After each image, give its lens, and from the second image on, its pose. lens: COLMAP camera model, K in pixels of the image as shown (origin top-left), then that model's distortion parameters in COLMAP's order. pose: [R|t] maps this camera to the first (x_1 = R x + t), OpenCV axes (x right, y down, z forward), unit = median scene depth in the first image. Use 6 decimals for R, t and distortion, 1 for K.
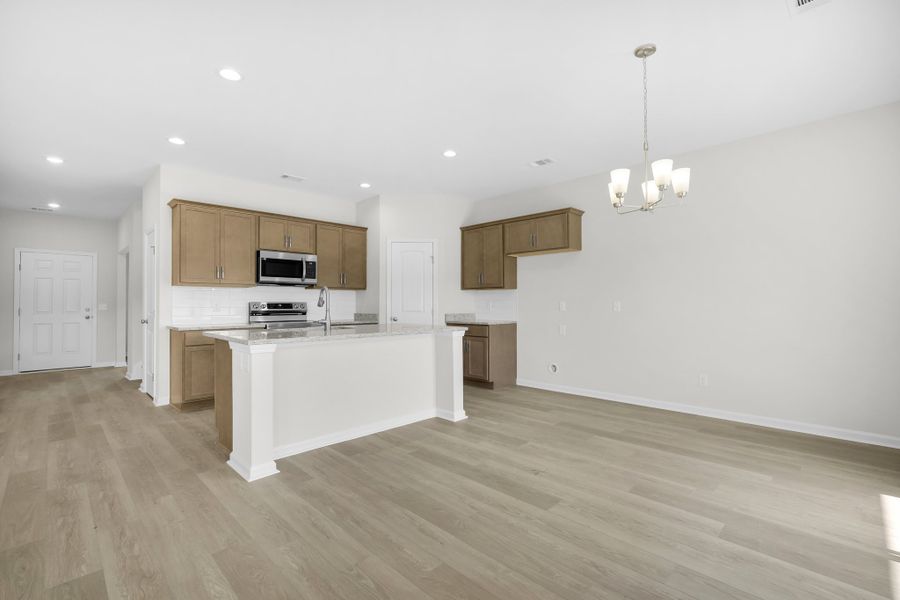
lens RADIAL K [[399.7, 0, 449.8], [0, 399.7, 301.7], [0, 0, 1]] dist [0.002366, 0.000563]
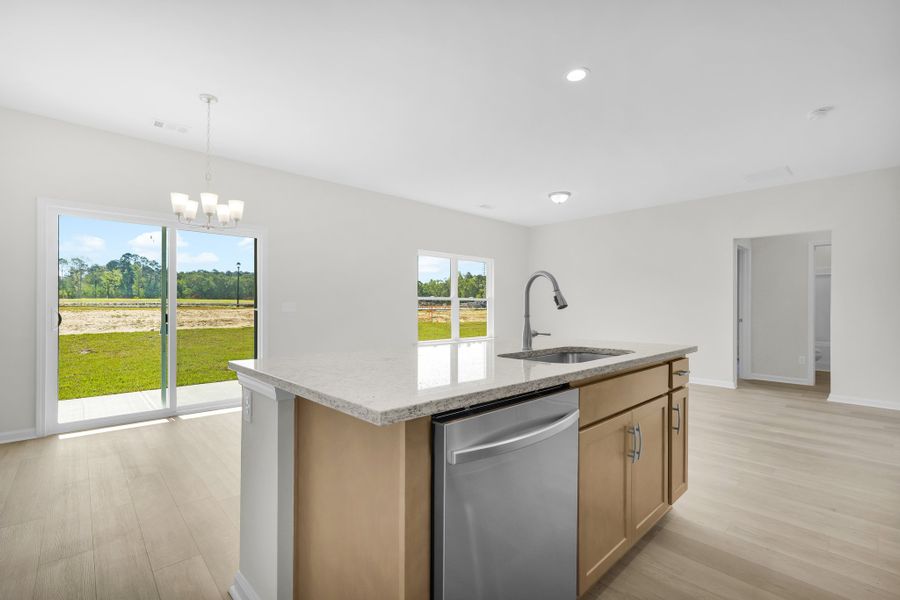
lens RADIAL K [[400.7, 0, 449.1], [0, 400.7, 304.2], [0, 0, 1]] dist [0.008685, 0.000070]
pose [[-0.999285, -0.002978, 0.037681, -0.296503], [-0.003369, 0.999941, -0.010307, 0.012923], [-0.037648, -0.010426, -0.999237, 2.181716]]
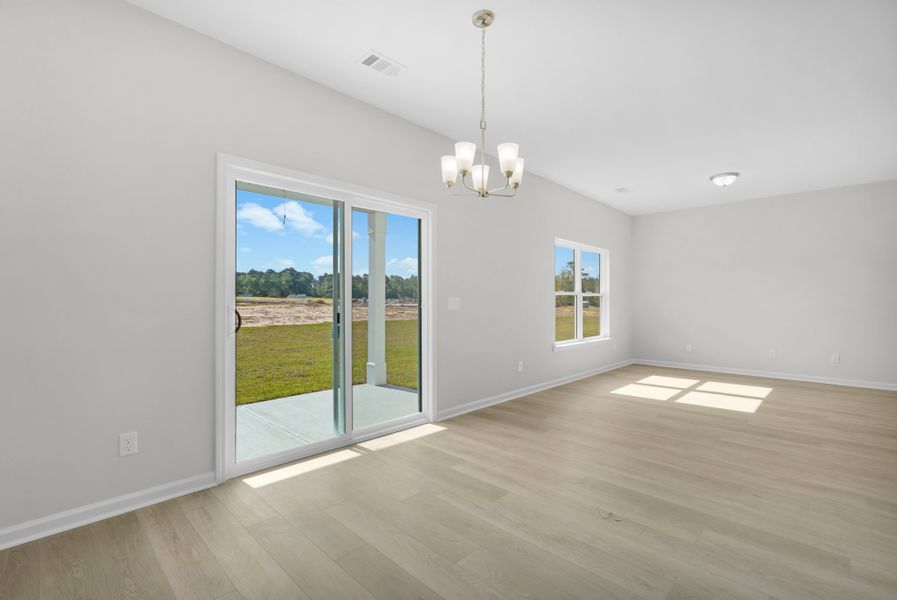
lens RADIAL K [[398.8, 0, 450.6], [0, 398.8, 298.0], [0, 0, 1]] dist [-0.001874, -0.000100]
pose [[-0.999772, -0.001509, -0.021315, 0.574422], [-0.001147, 0.999855, -0.016961, 0.014754], [0.021337, -0.016932, -0.999629, 1.863702]]
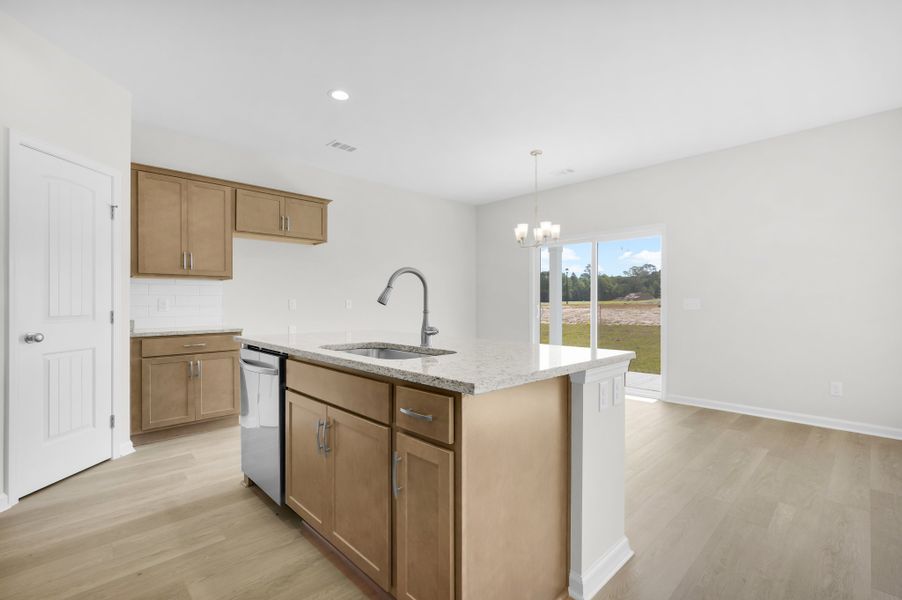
lens RADIAL K [[400.6, 0, 450.8], [0, 400.6, 301.7], [0, 0, 1]] dist [0.002366, 0.000563]
pose [[0.014618, -0.000774, 0.999893, -1.215735], [-0.006746, 0.999977, 0.000873, 0.004779], [-0.999870, -0.006758, 0.014613, 1.317640]]
